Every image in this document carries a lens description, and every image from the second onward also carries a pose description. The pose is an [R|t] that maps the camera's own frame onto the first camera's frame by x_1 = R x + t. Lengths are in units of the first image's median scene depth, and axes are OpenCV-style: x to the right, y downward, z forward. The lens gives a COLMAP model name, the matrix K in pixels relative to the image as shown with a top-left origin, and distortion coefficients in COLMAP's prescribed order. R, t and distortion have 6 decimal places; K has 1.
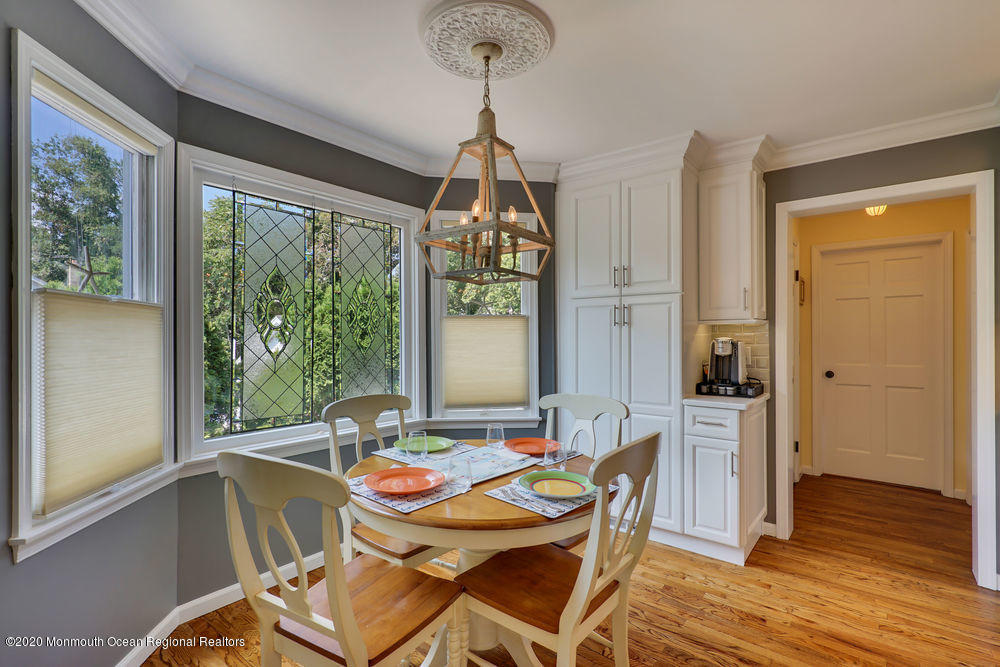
lens RADIAL K [[475.2, 0, 499.4], [0, 475.2, 336.8], [0, 0, 1]] dist [0.000298, 0.000751]
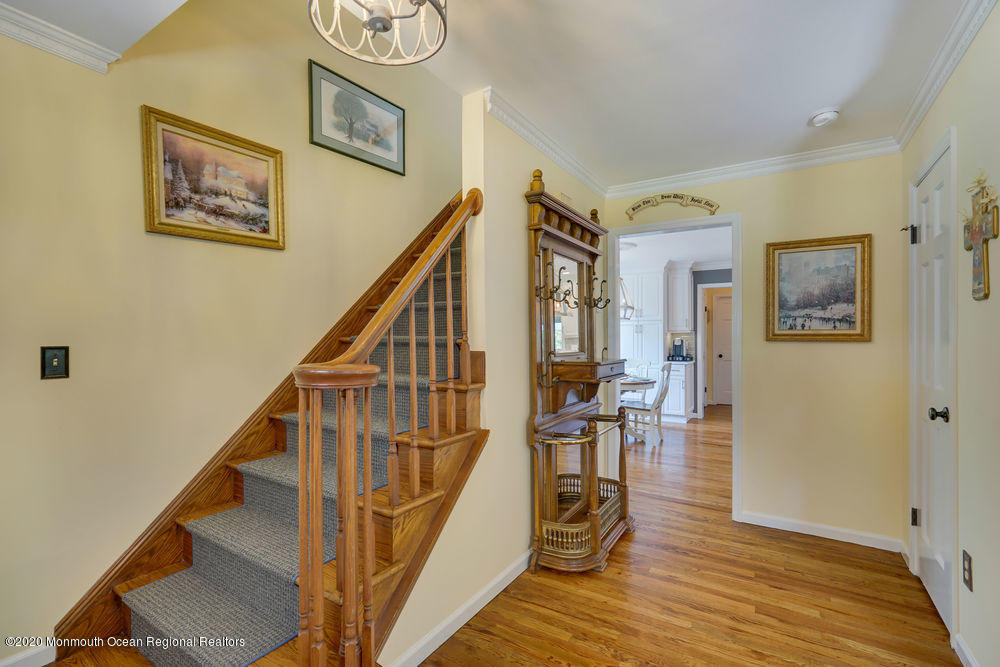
lens RADIAL K [[452.0, 0, 496.8], [0, 452.0, 339.3], [0, 0, 1]] dist [-0.003531, 0.003327]
pose [[0.992966, 0.001028, 0.118395, -0.771727], [-0.001214, 0.999998, 0.001501, 0.006130], [-0.118393, -0.001634, 0.992965, -1.274907]]
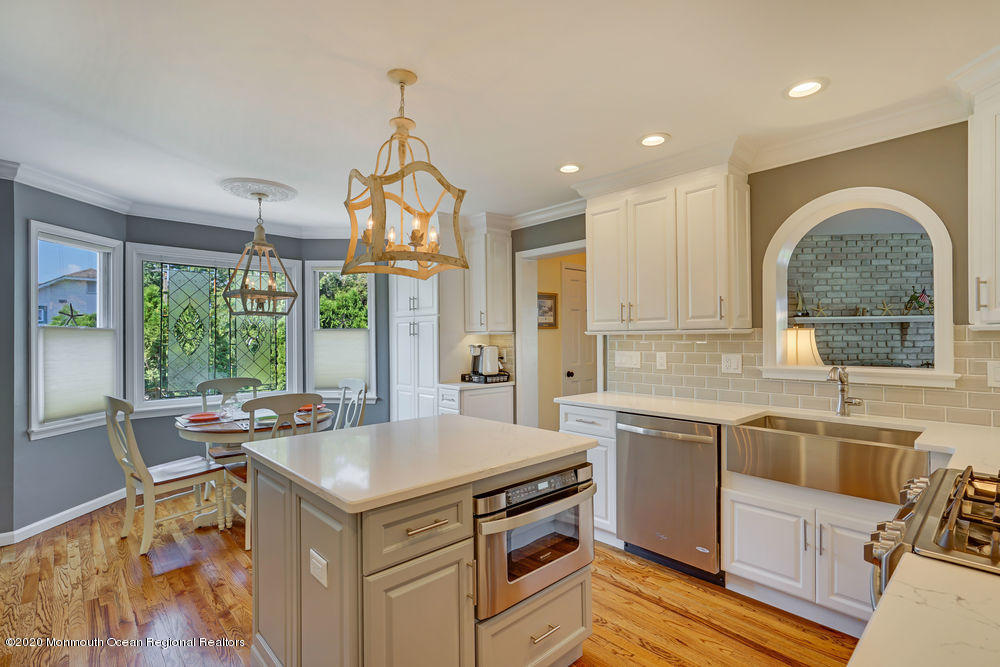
lens RADIAL K [[475.2, 0, 496.8], [0, 475.2, 336.7], [0, 0, 1]] dist [0.000298, 0.000751]
pose [[0.990029, -0.003866, -0.140810, 0.759672], [0.003770, 0.999992, -0.000947, -0.019021], [0.140812, 0.000407, 0.990036, -0.481930]]
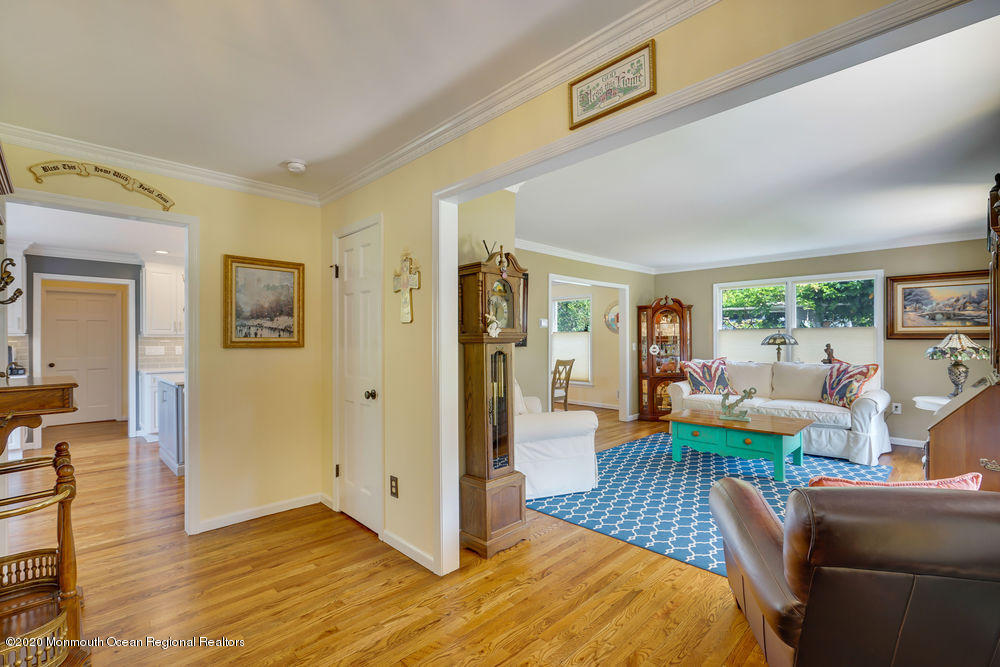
lens RADIAL K [[452.0, 0, 499.1], [0, 452.0, 339.8], [0, 0, 1]] dist [-0.003531, 0.003327]
pose [[0.112276, -0.000226, 0.993677, -1.040277], [0.002909, 0.999996, -0.000101, -0.007259], [-0.993673, 0.002902, 0.112276, -1.087839]]
